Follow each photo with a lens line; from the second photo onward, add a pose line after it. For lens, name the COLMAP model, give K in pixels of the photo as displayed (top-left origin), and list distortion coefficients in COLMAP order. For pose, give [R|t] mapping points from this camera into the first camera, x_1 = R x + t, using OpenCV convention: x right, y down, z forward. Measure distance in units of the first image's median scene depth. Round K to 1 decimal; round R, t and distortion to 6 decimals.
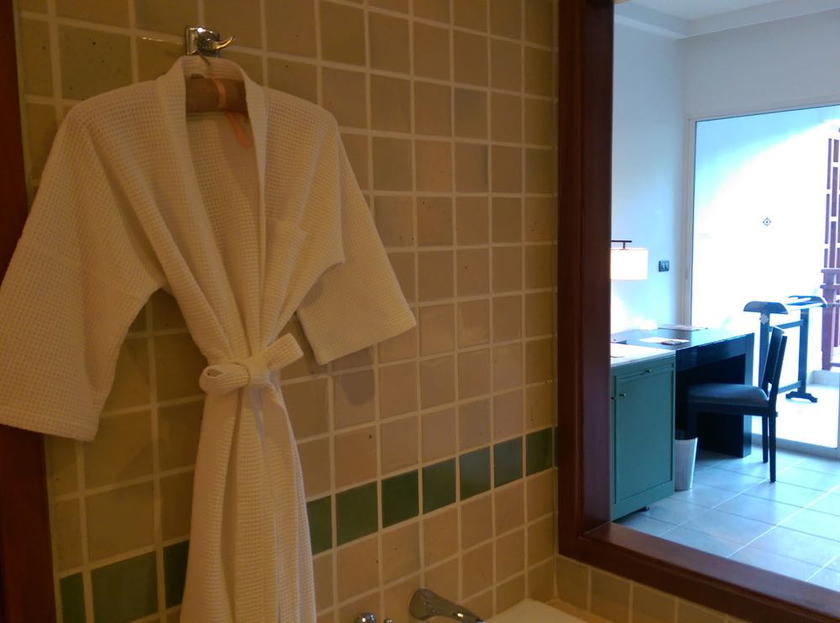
lens RADIAL K [[795.6, 0, 420.0], [0, 795.6, 311.5], [0, 0, 1]] dist [0.104539, -0.153717]
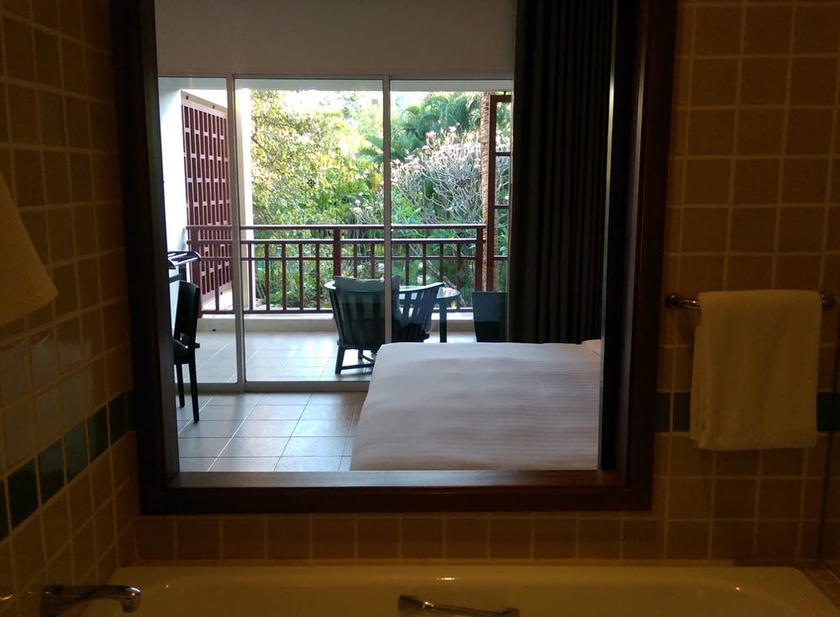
lens RADIAL K [[811.1, 0, 420.0], [0, 811.1, 308.5], [0, 0, 1]] dist [0.088095, -0.143417]
pose [[0.679376, -0.100723, 0.726844, -0.309292], [0.068885, 0.994915, 0.073485, -0.005411], [-0.730550, 0.000145, 0.682860, 0.050119]]
